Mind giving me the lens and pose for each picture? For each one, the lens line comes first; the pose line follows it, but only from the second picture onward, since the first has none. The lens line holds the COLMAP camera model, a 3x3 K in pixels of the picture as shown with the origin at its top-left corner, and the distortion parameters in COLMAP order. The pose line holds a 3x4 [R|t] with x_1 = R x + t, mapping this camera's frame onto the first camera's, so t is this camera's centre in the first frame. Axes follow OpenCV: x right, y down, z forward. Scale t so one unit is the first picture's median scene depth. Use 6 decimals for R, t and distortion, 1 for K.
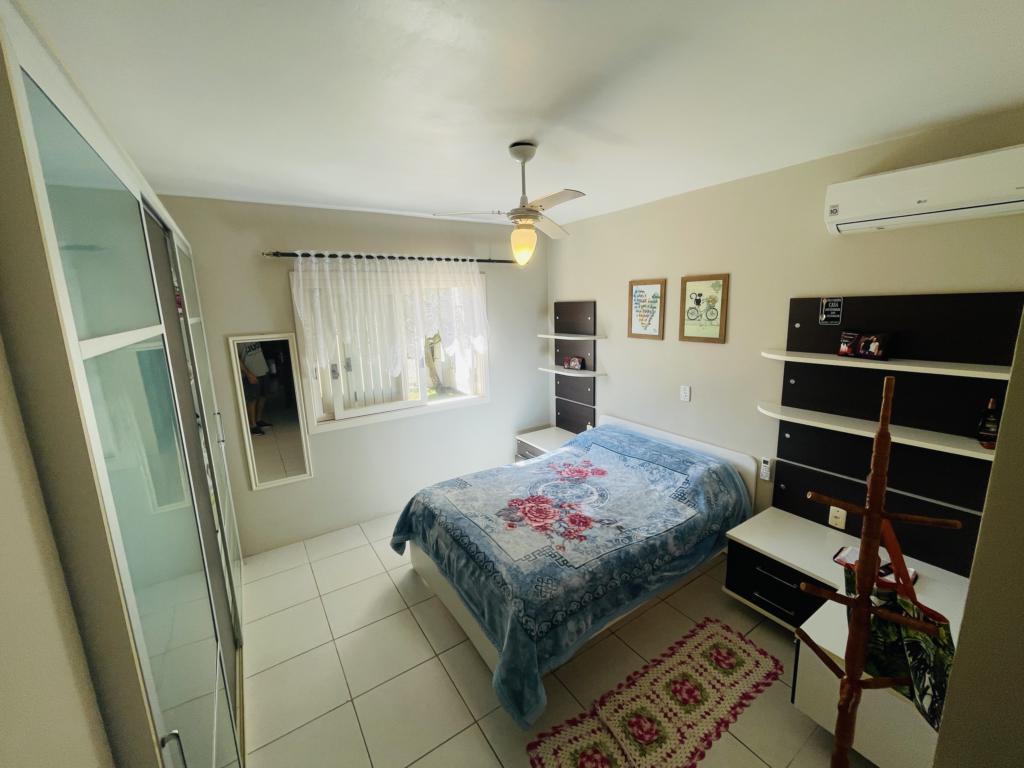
lens RADIAL K [[413.3, 0, 506.7], [0, 413.3, 383.8], [0, 0, 1]] dist [-0.006274, -0.000726]
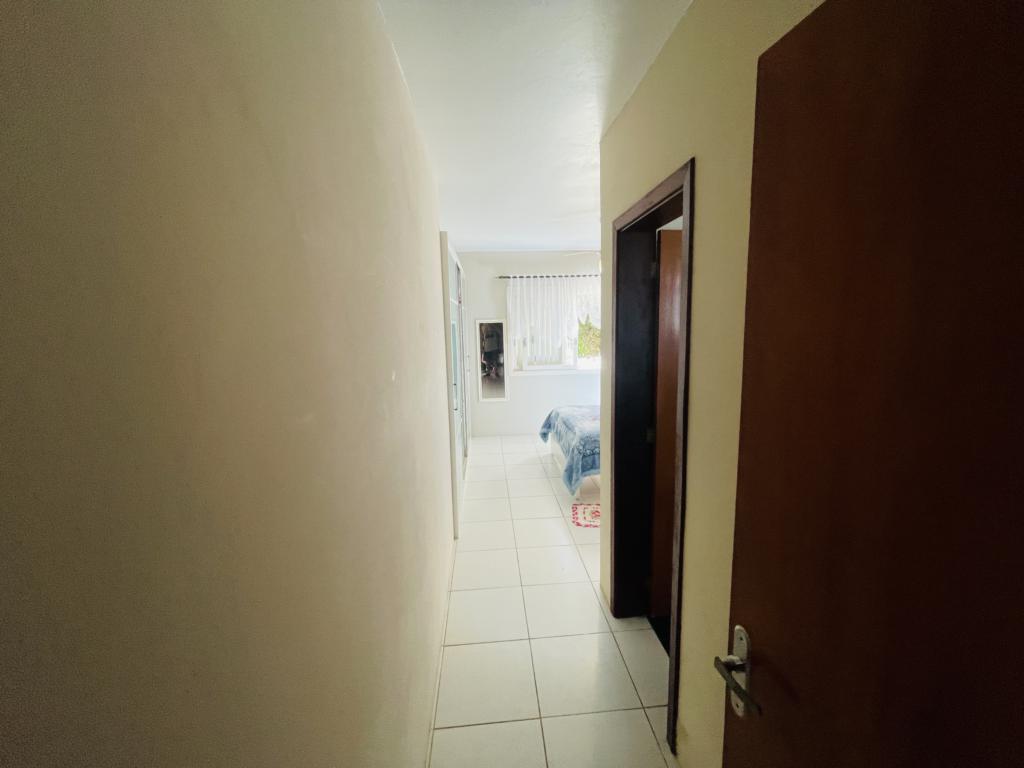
lens RADIAL K [[413.3, 0, 514.5], [0, 413.3, 380.4], [0, 0, 1]] dist [-0.006274, -0.000726]
pose [[0.875654, 0.071356, -0.477639, 0.398707], [-0.093694, 0.995334, -0.023074, 0.177521], [0.473763, 0.064957, 0.878253, -0.553925]]
